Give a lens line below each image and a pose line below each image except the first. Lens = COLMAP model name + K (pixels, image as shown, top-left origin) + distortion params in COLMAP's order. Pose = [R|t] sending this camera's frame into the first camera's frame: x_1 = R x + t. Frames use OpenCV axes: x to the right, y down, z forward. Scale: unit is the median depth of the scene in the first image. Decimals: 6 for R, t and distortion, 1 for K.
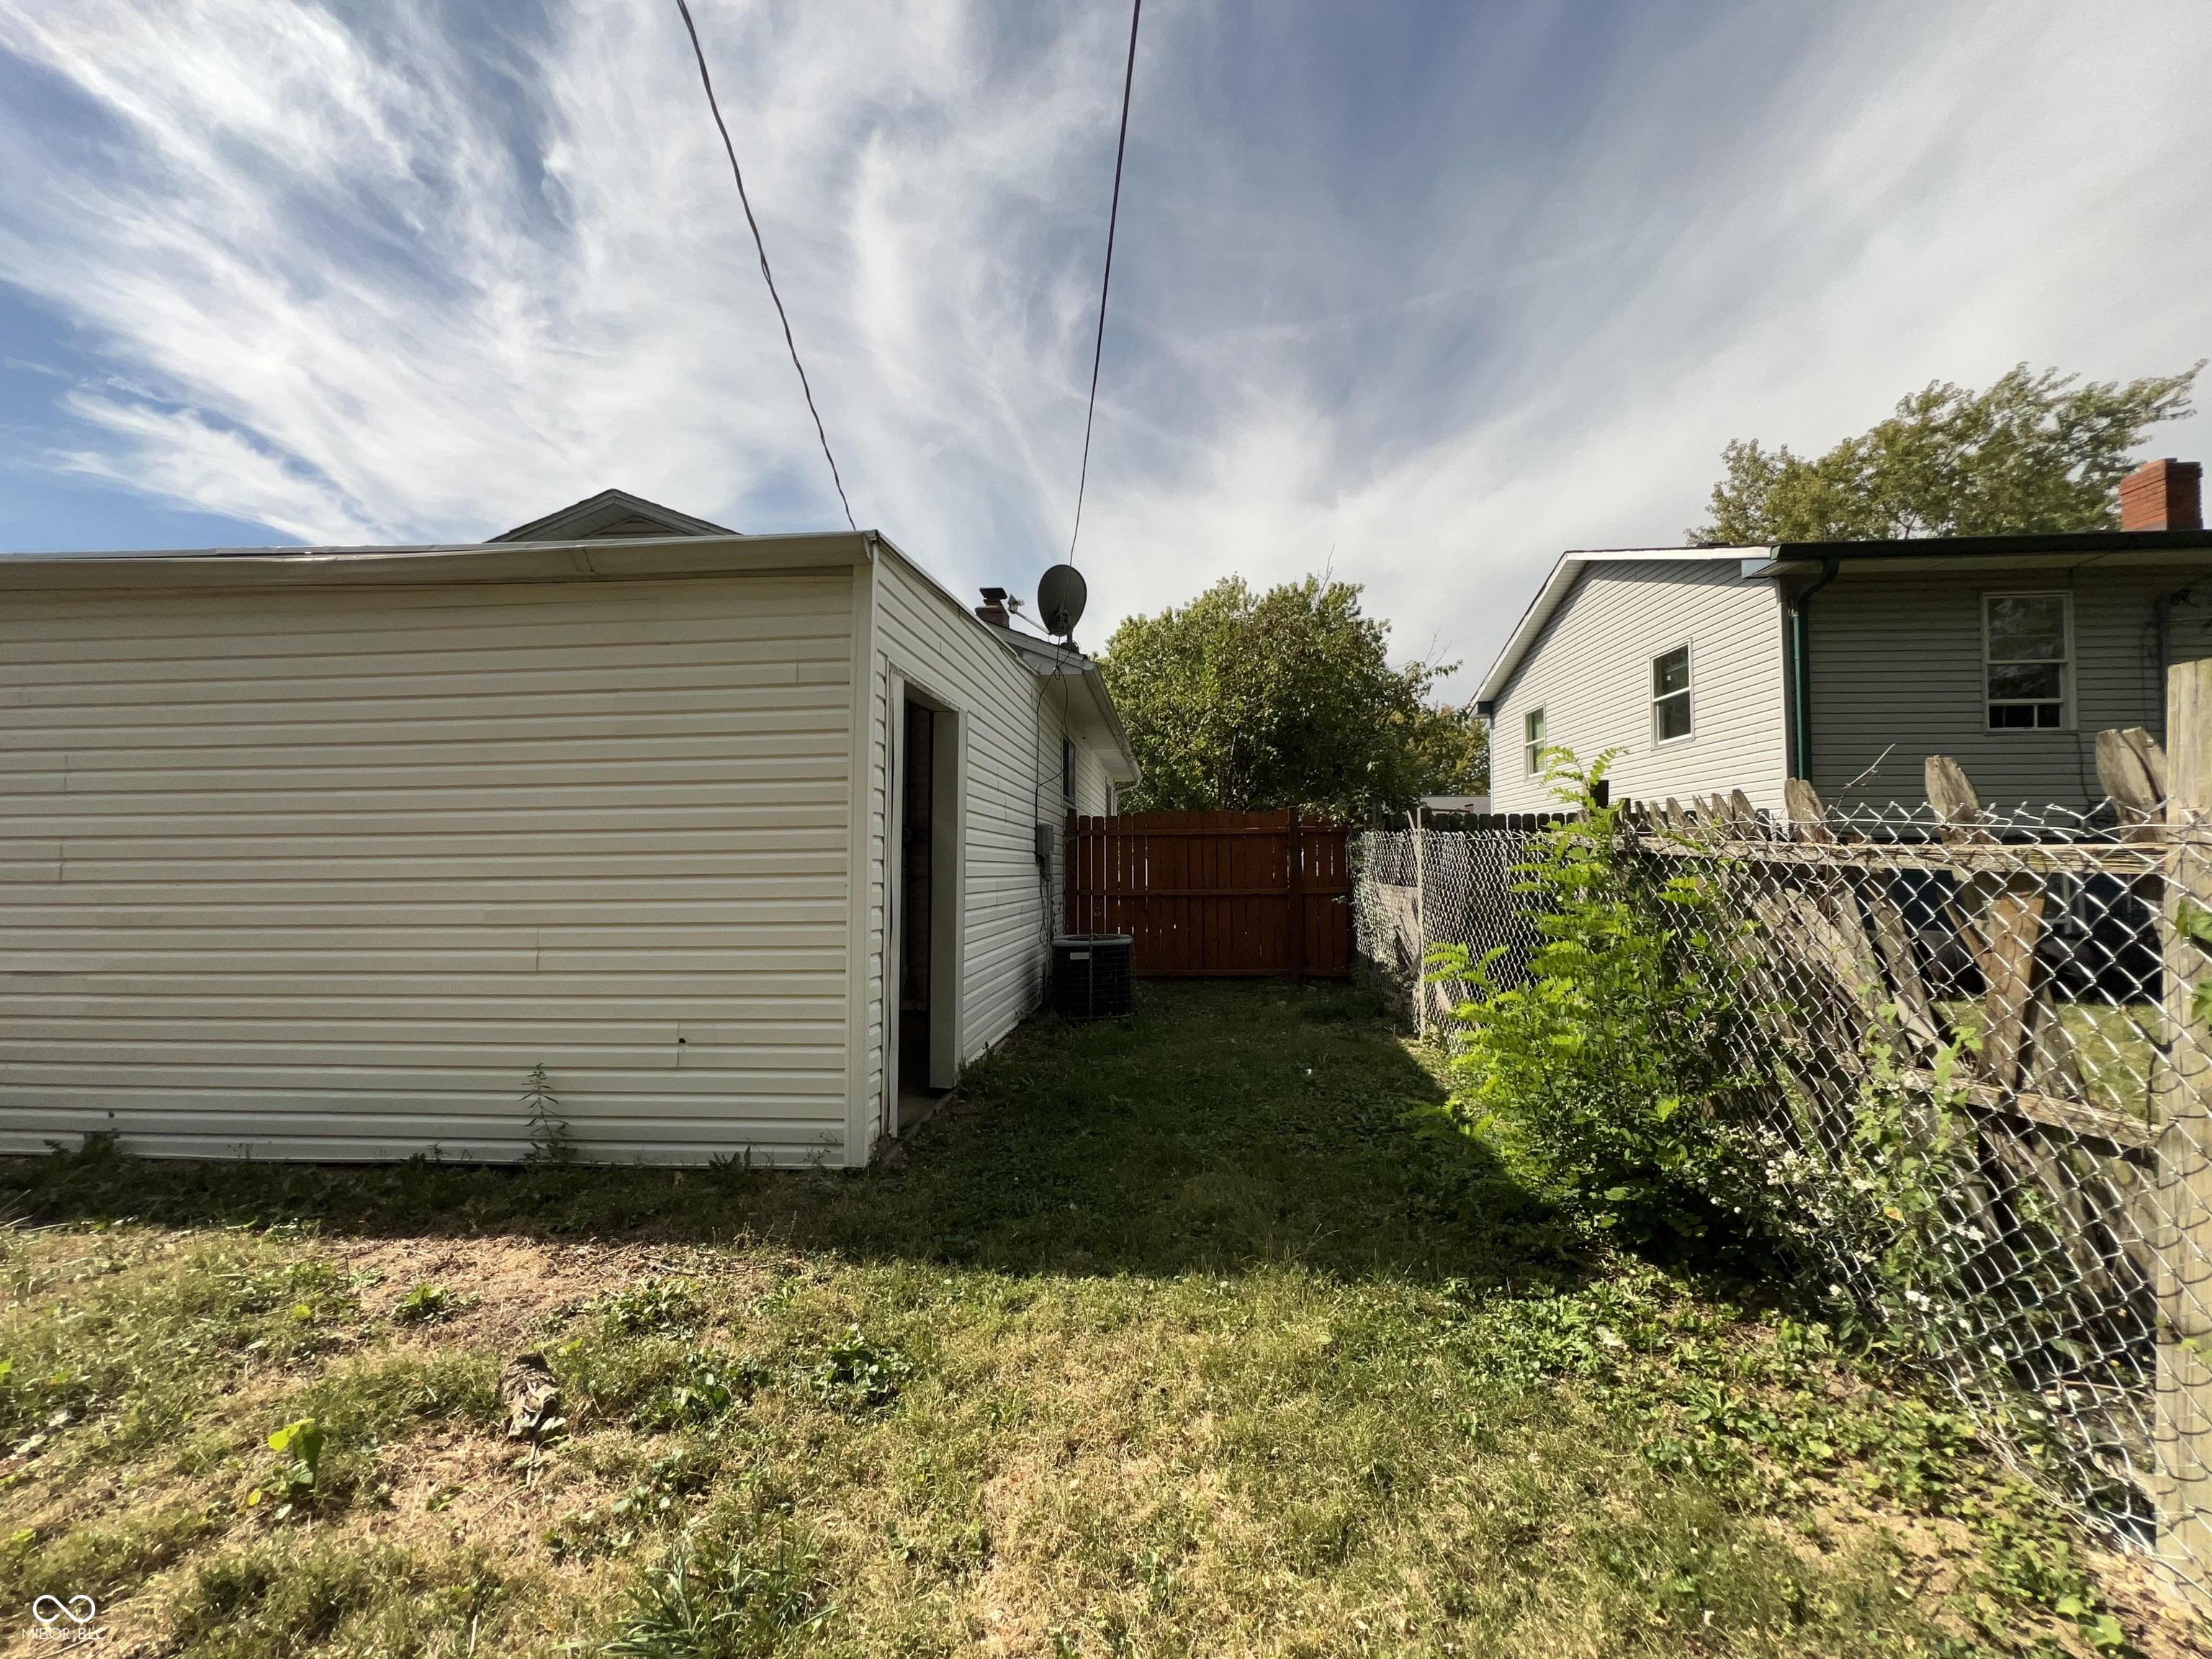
lens RADIAL K [[885.7, 0, 1106.0], [0, 885.7, 829.5], [0, 0, 1]] dist [-0.000861, 0.000063]
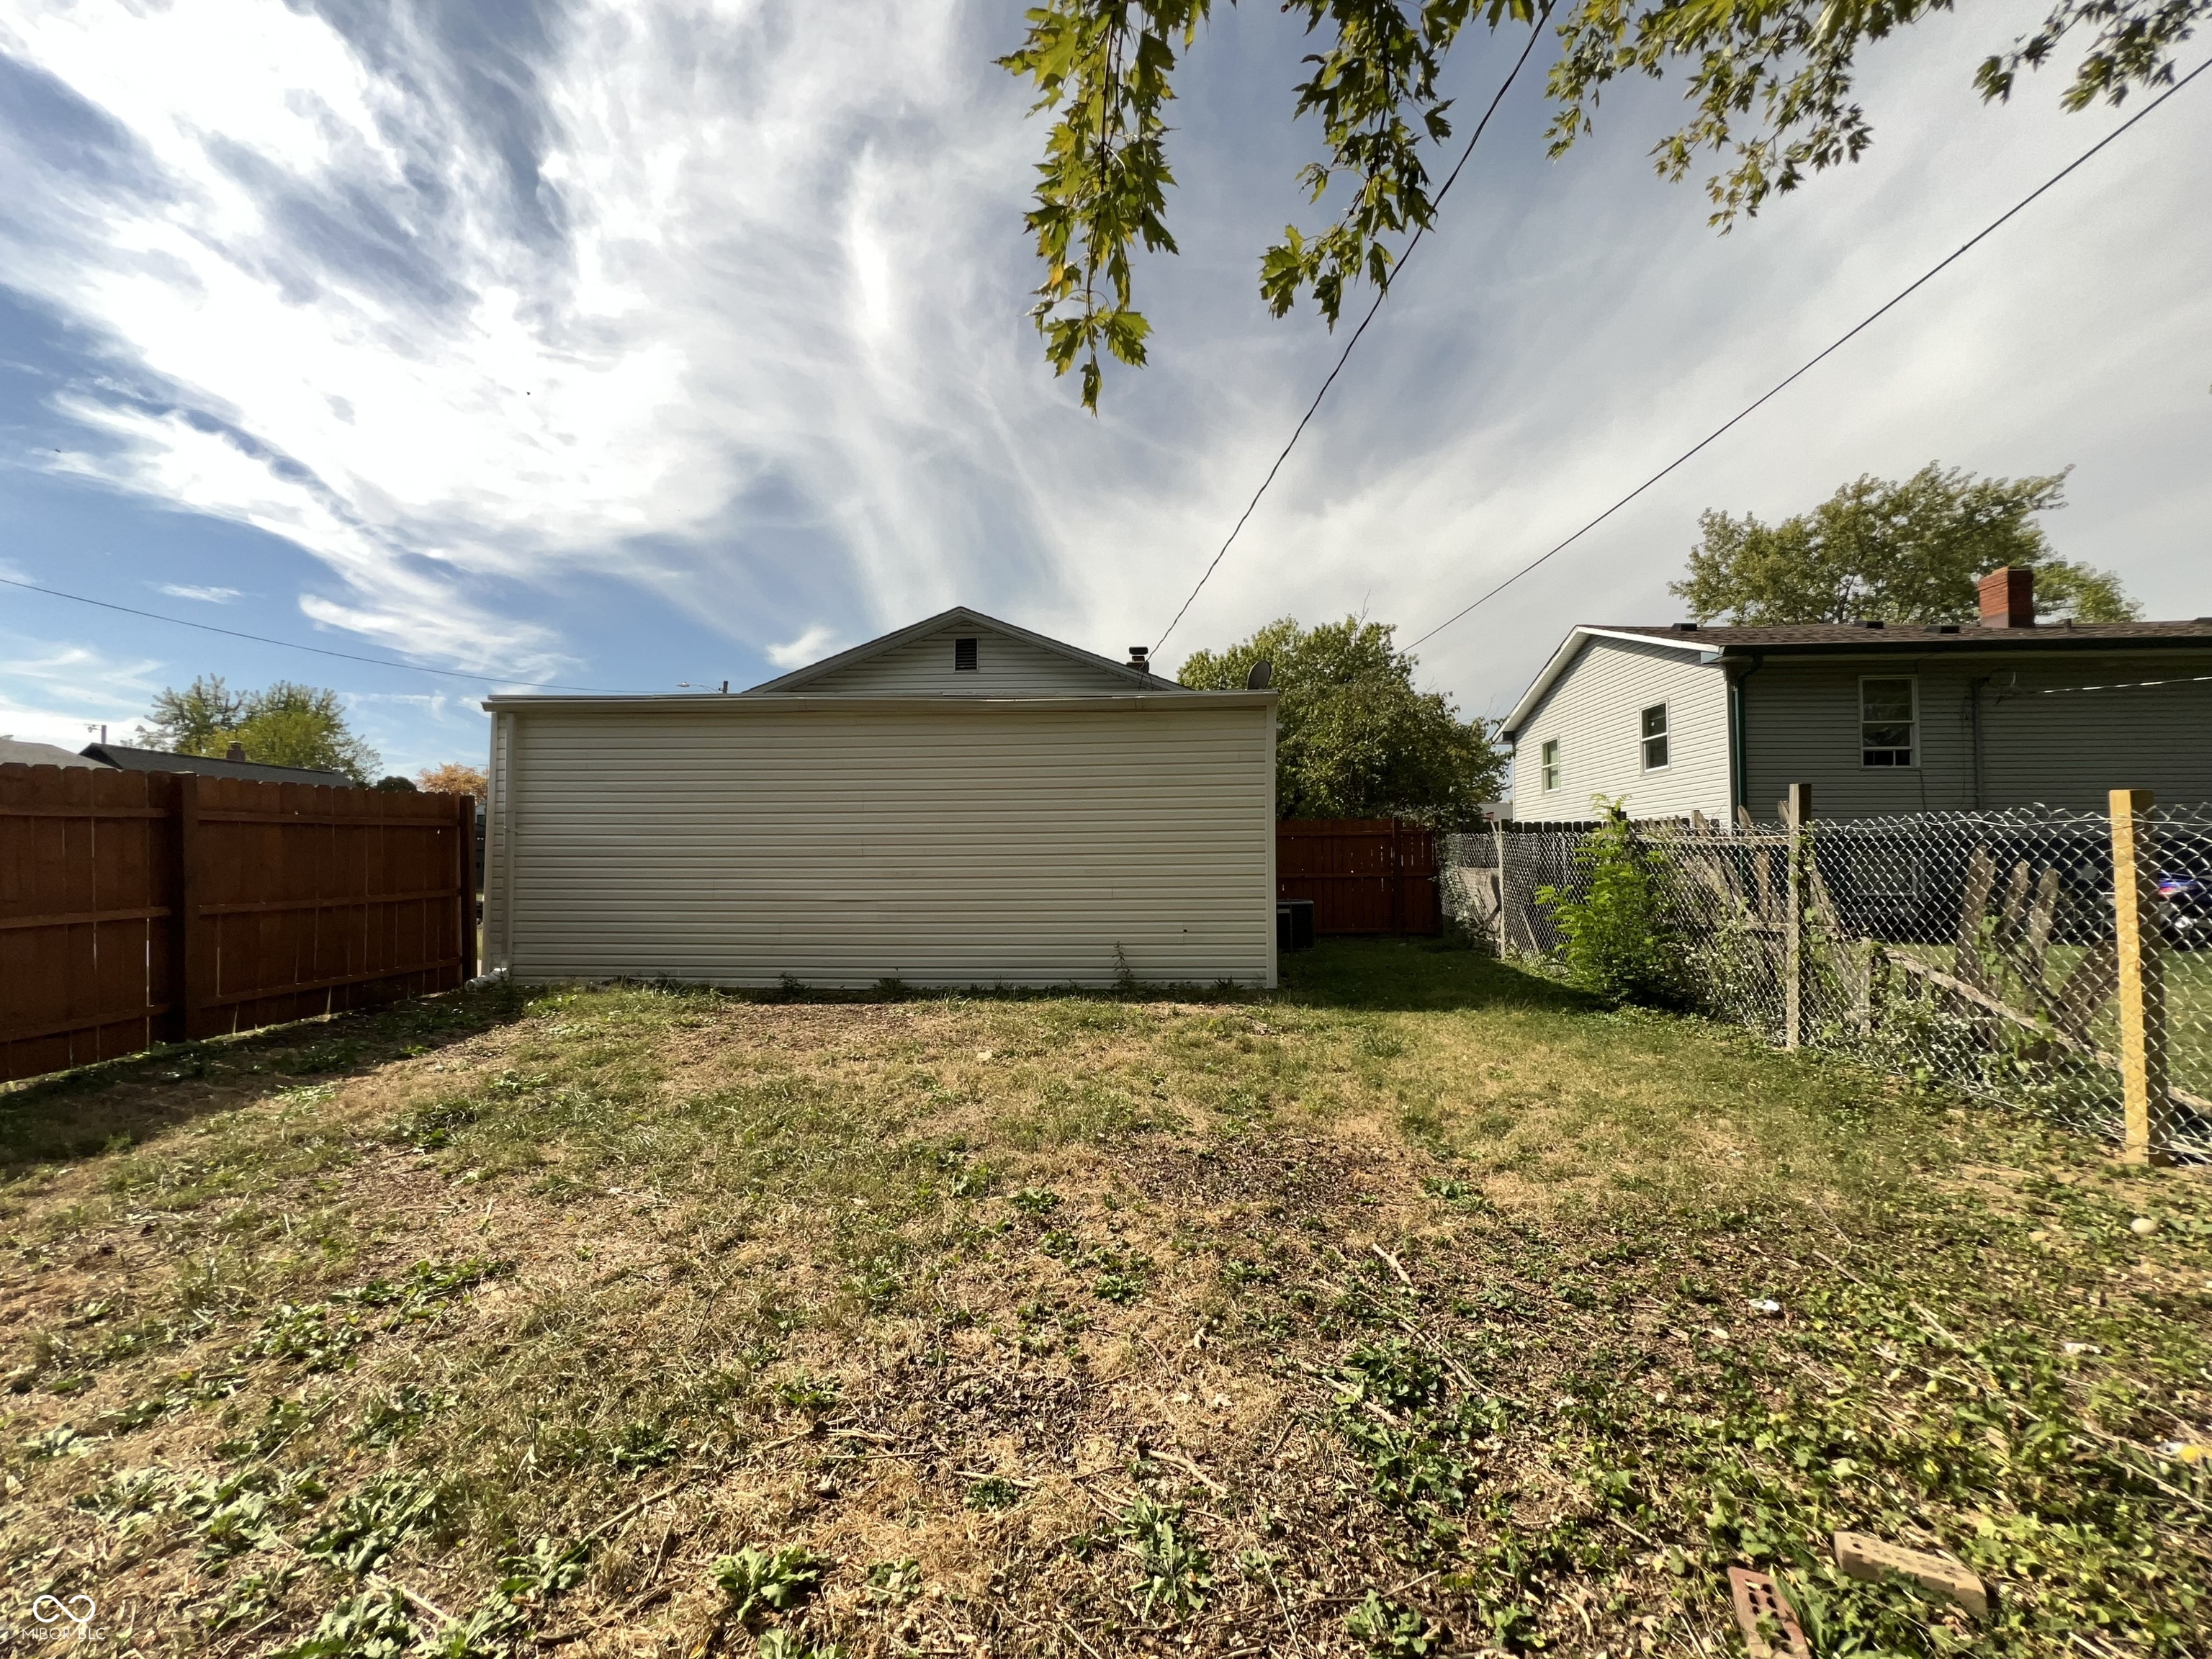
lens RADIAL K [[990.5, 0, 1035.2], [0, 990.5, 810.2], [0, 0, 1]] dist [0.013969, -0.010012]
pose [[0.999988, 0.002912, 0.004036, -0.072911], [-0.002815, 0.999707, -0.024055, 0.000872], [-0.004104, 0.024044, 0.999702, -0.118714]]
